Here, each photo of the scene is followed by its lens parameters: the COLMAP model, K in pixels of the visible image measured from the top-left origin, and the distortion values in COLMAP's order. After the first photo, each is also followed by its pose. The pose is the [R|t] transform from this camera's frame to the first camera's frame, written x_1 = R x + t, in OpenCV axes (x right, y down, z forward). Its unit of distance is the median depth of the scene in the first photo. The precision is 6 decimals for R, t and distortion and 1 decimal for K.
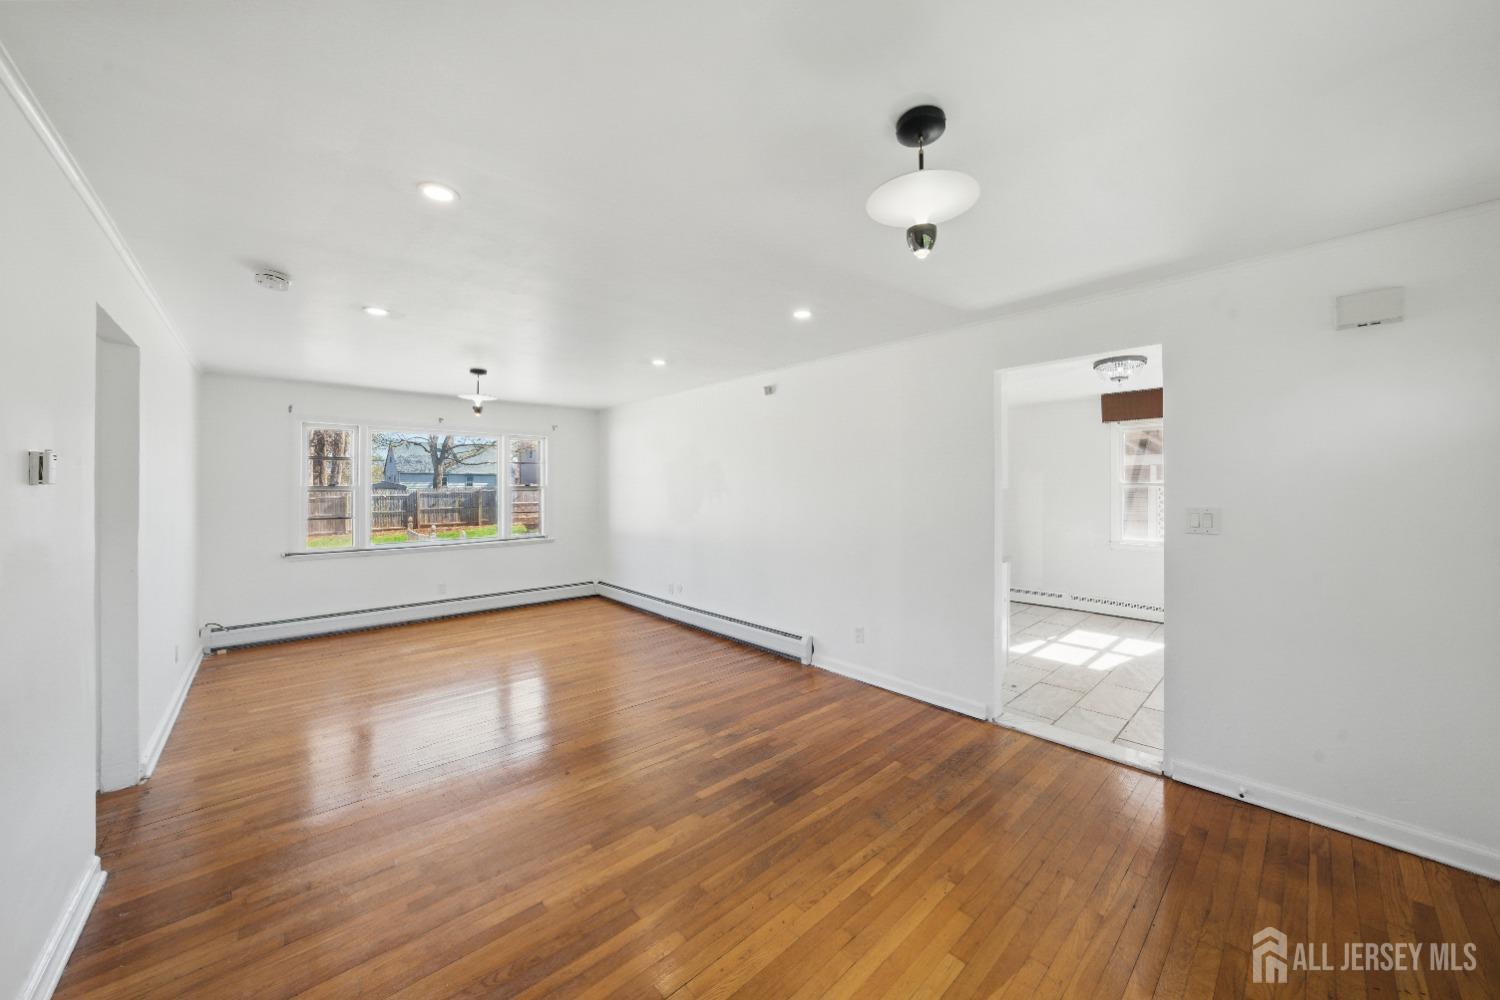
lens RADIAL K [[522.4, 0, 756.9], [0, 522.4, 492.3], [0, 0, 1]] dist [-0.023429, 0.000054]
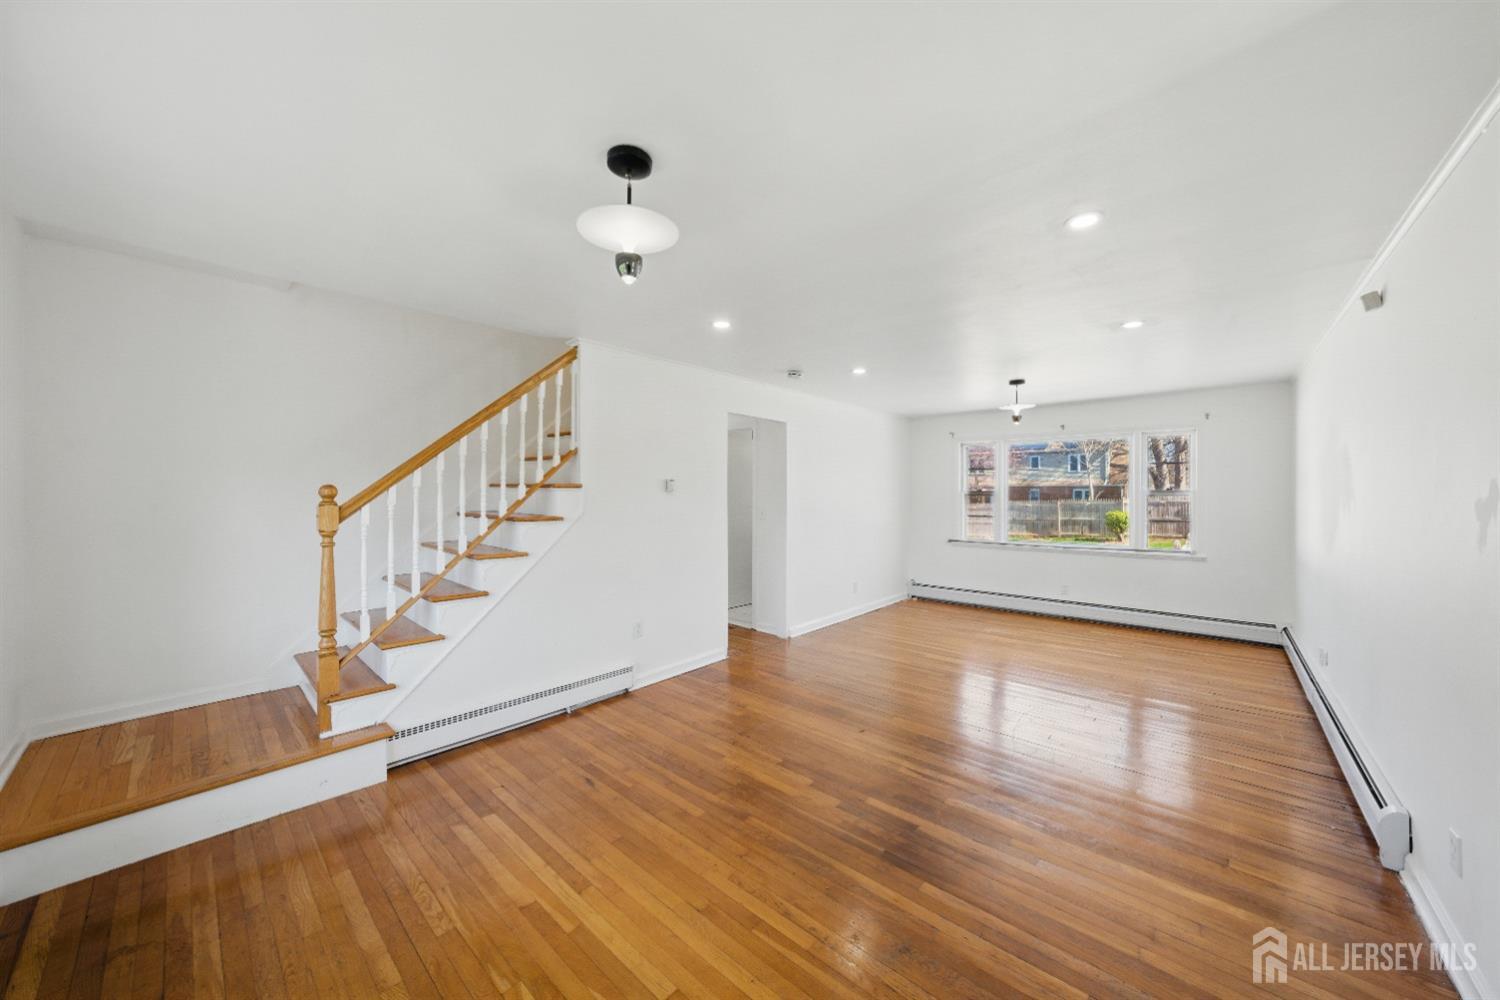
lens RADIAL K [[522.4, 0, 760.6], [0, 522.4, 504.5], [0, 0, 1]] dist [-0.023429, 0.000054]
pose [[0.113373, 0.024349, -0.993254, 0.455986], [-0.009106, 0.999683, 0.023467, -0.003665], [0.993511, 0.006384, 0.113559, 0.363917]]
